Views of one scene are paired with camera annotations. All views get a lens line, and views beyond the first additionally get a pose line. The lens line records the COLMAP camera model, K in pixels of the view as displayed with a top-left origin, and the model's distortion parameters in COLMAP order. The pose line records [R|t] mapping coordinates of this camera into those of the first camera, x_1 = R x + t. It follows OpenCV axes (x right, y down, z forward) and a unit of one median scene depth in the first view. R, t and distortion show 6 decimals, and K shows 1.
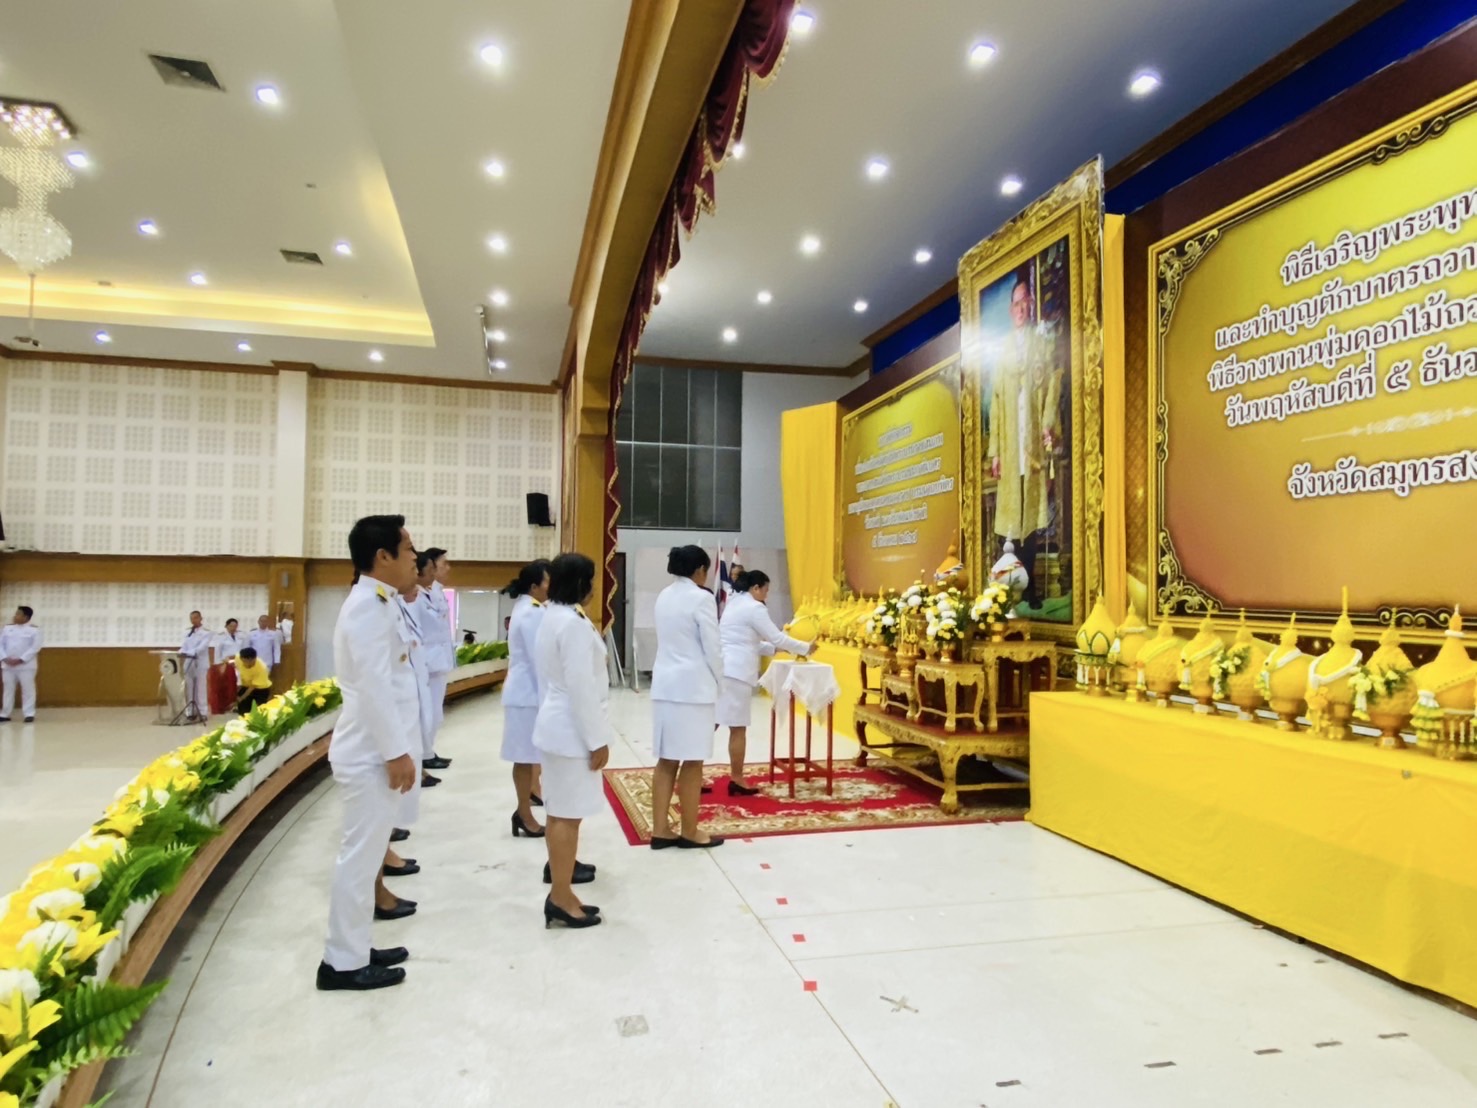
lens RADIAL K [[919.3, 0, 738.5], [0, 919.3, 554.0], [0, 0, 1]] dist [0.078091, -0.082470]
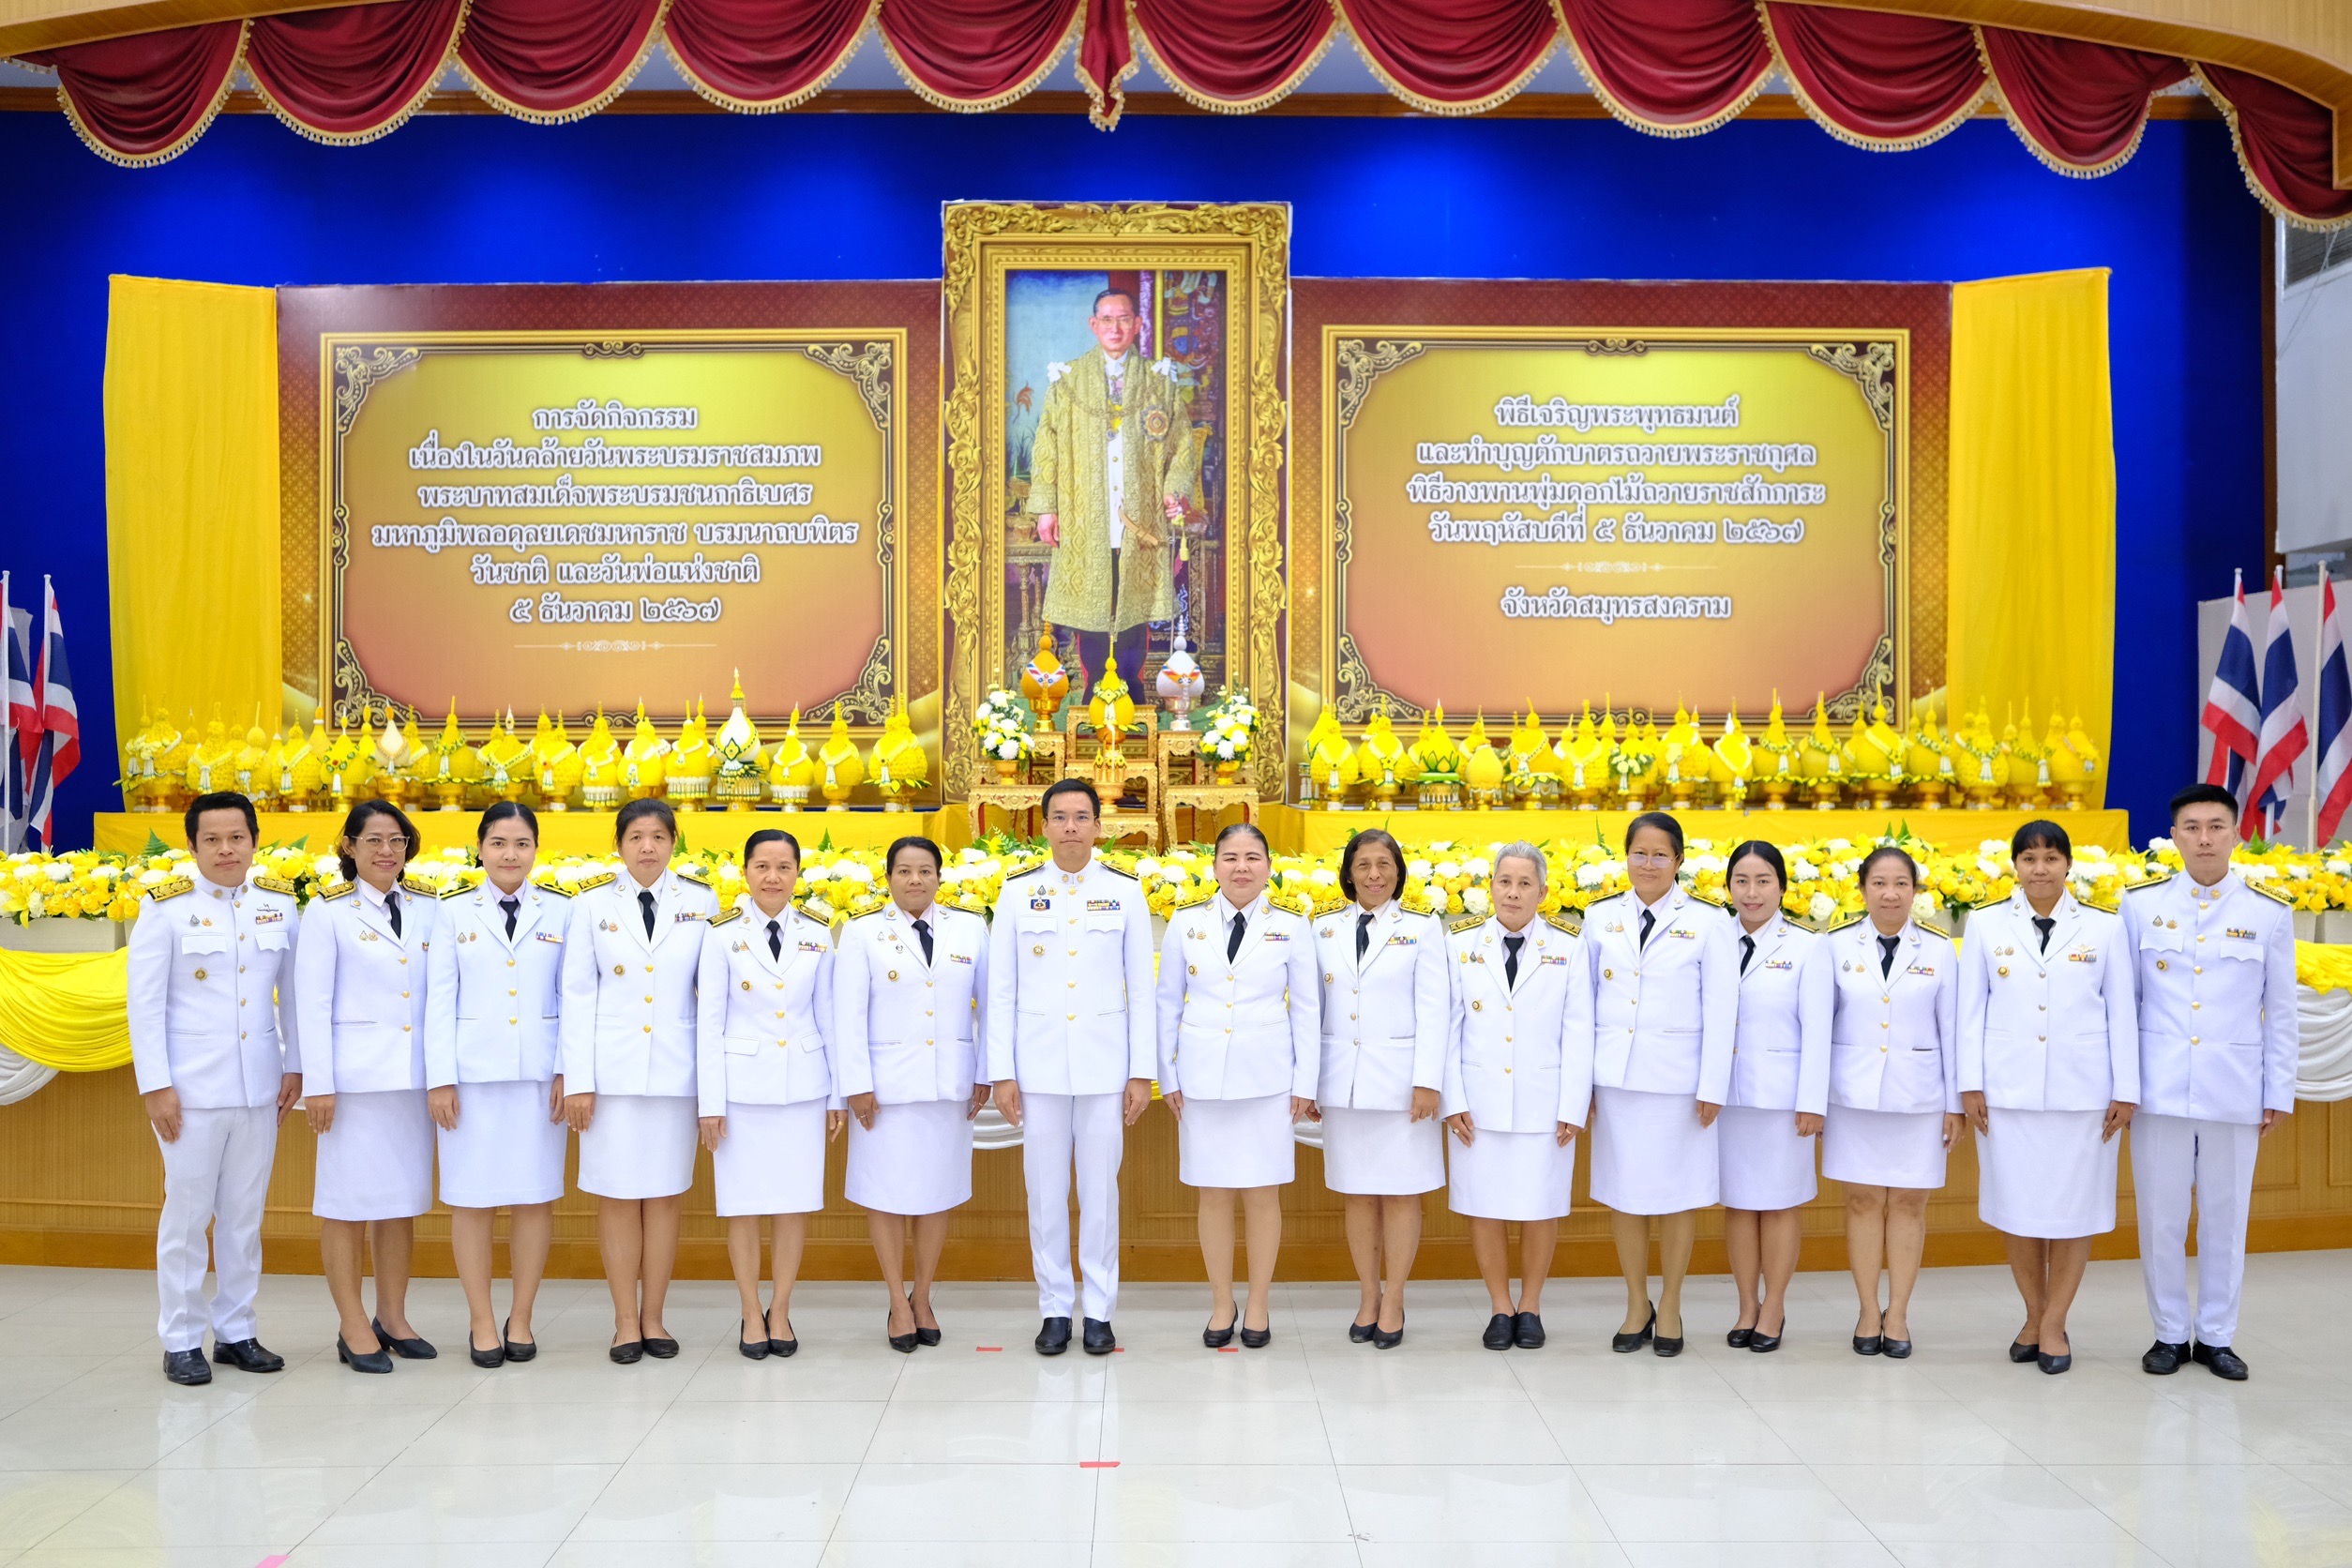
lens RADIAL K [[2319.2, 0, 1176.0], [0, 2319.2, 784.0], [0, 0, 1]] dist [0.001334, 0.008816]
pose [[0.219817, -0.013589, 0.975446, -1.738750], [-0.030838, 0.999306, 0.020871, 0.075553], [-0.975054, -0.034669, 0.219246, 0.593477]]
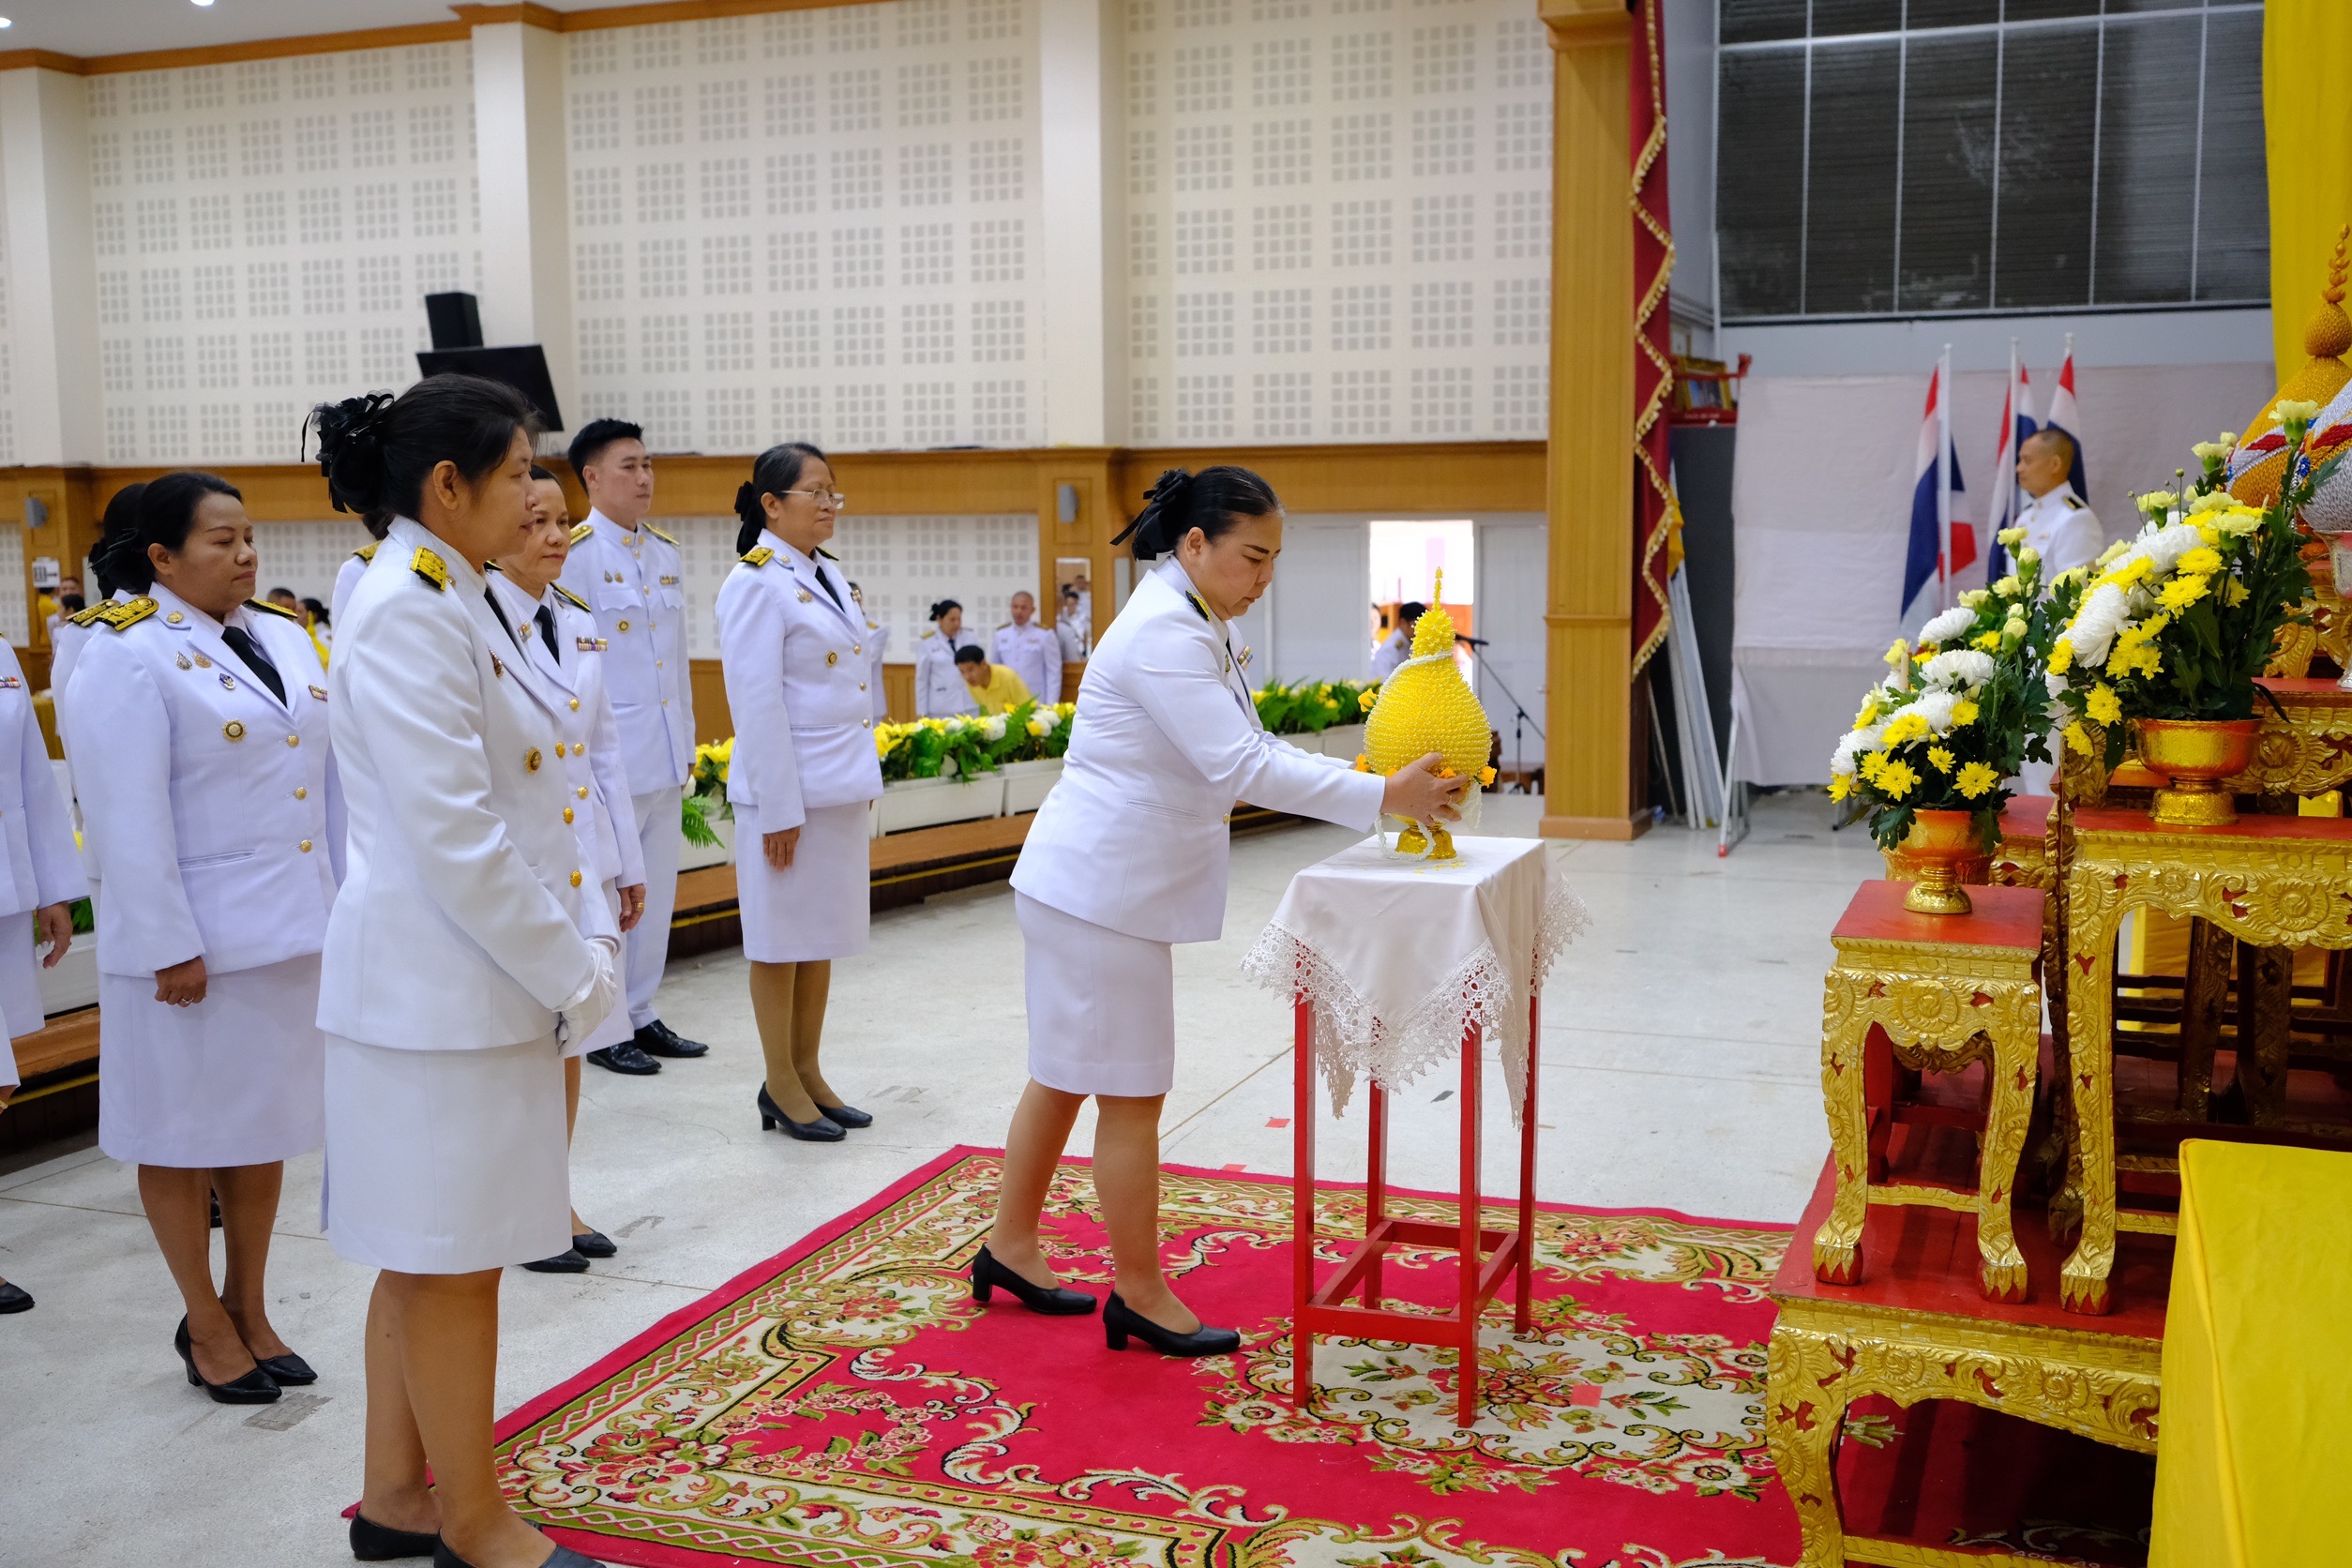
lens RADIAL K [[2319.2, 0, 1176.0], [0, 2319.2, 784.0], [0, 0, 1]] dist [0.001334, 0.008816]
pose [[0.812268, 0.051733, -0.580986, 0.380129], [0.039531, 0.988886, 0.143321, 0.013632], [0.581944, -0.139382, 0.801195, 0.516383]]
